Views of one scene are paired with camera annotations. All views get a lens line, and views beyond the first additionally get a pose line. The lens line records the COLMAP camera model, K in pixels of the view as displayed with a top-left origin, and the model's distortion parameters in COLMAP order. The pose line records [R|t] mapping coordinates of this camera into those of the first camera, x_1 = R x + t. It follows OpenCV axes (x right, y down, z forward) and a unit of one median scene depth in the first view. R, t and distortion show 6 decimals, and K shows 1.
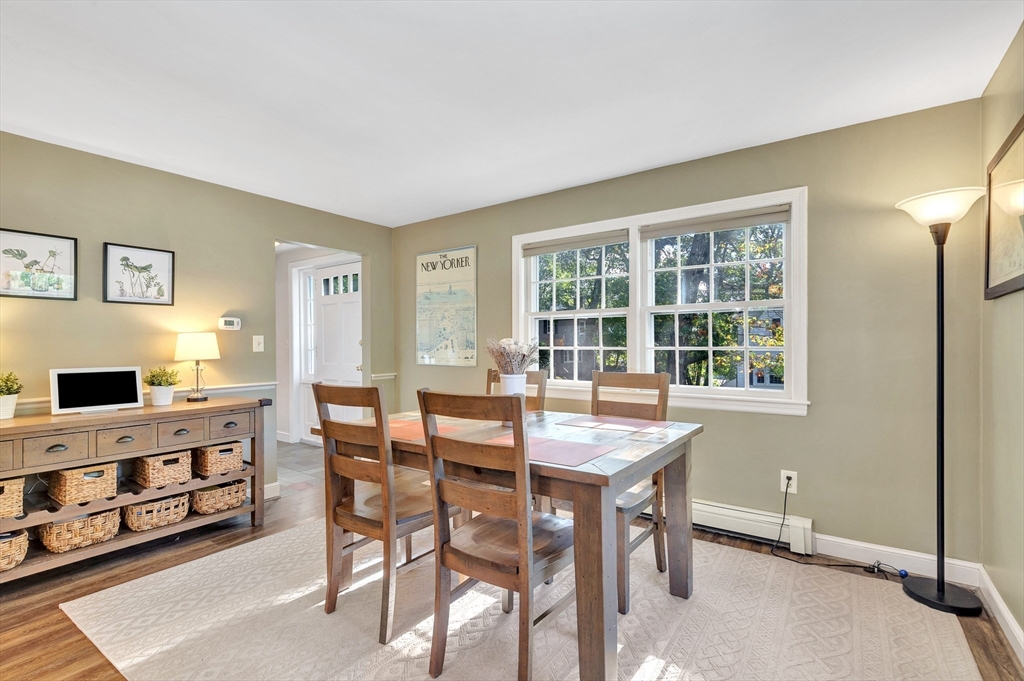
lens RADIAL K [[465.0, 0, 521.1], [0, 465.0, 344.8], [0, 0, 1]] dist [0.011535, 0.000244]
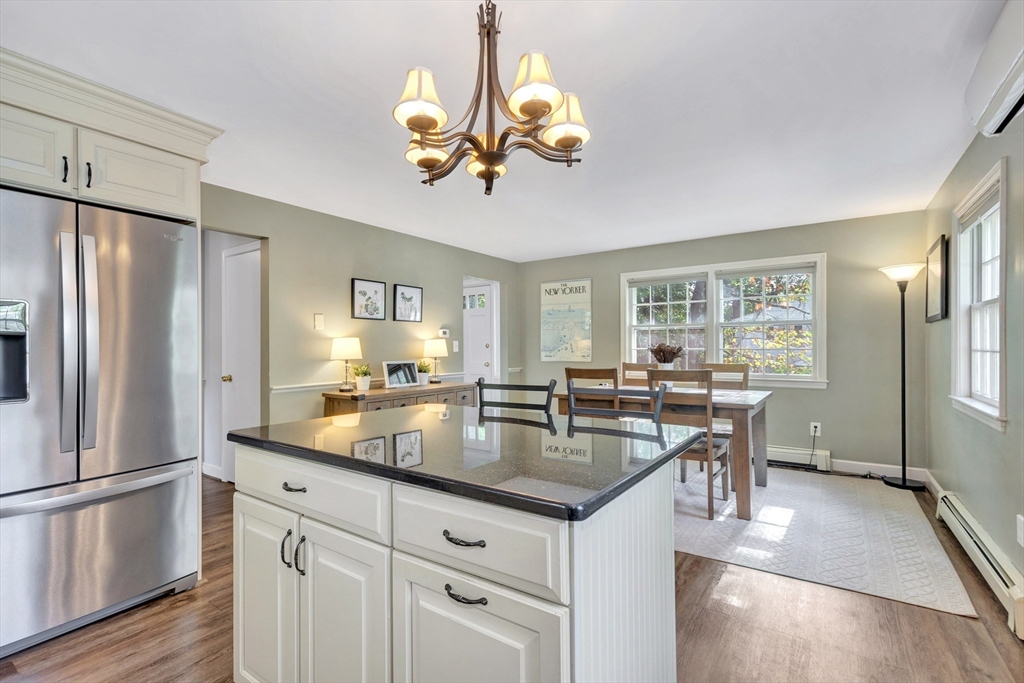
lens RADIAL K [[465.0, 0, 514.5], [0, 465.0, 346.0], [0, 0, 1]] dist [0.011535, 0.000244]
pose [[0.999811, -0.000771, 0.019451, -0.470792], [0.000854, 0.999990, -0.004278, 0.003050], [-0.019448, 0.004294, 0.999802, -0.571030]]
